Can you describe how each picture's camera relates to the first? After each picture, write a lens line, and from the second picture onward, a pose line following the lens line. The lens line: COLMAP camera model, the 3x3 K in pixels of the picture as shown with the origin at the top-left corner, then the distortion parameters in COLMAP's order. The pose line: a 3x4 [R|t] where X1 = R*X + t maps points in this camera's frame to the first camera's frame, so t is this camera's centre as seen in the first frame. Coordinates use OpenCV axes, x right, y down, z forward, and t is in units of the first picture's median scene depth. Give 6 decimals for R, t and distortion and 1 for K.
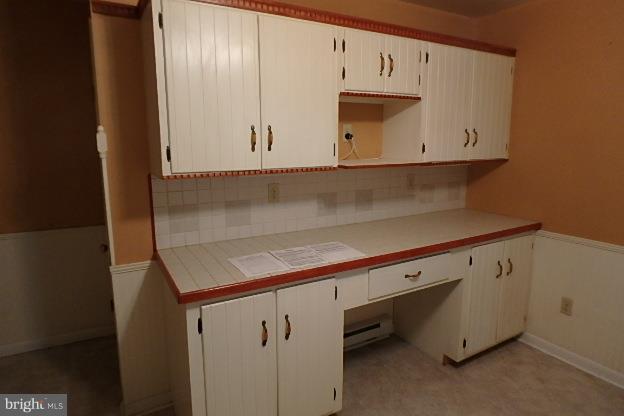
lens RADIAL K [[386.3, 0, 312.4], [0, 386.3, 206.7], [0, 0, 1]] dist [-0.021360, -0.001347]
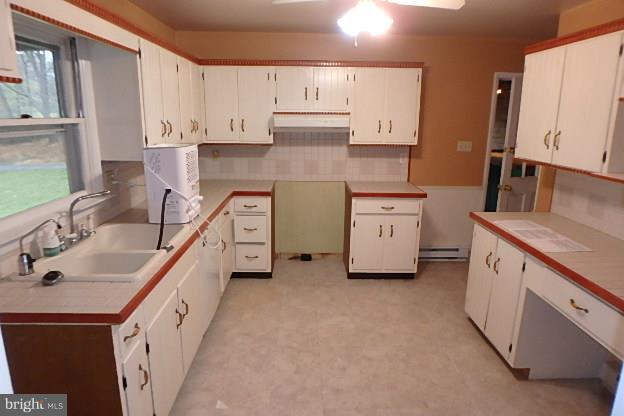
lens RADIAL K [[386.3, 0, 311.5], [0, 386.3, 207.5], [0, 0, 1]] dist [-0.021360, -0.001347]
pose [[-0.481764, 0.196579, -0.853968, 1.318361], [-0.171722, 0.934441, 0.311980, -0.208910], [0.859311, 0.296945, -0.416423, 0.811440]]
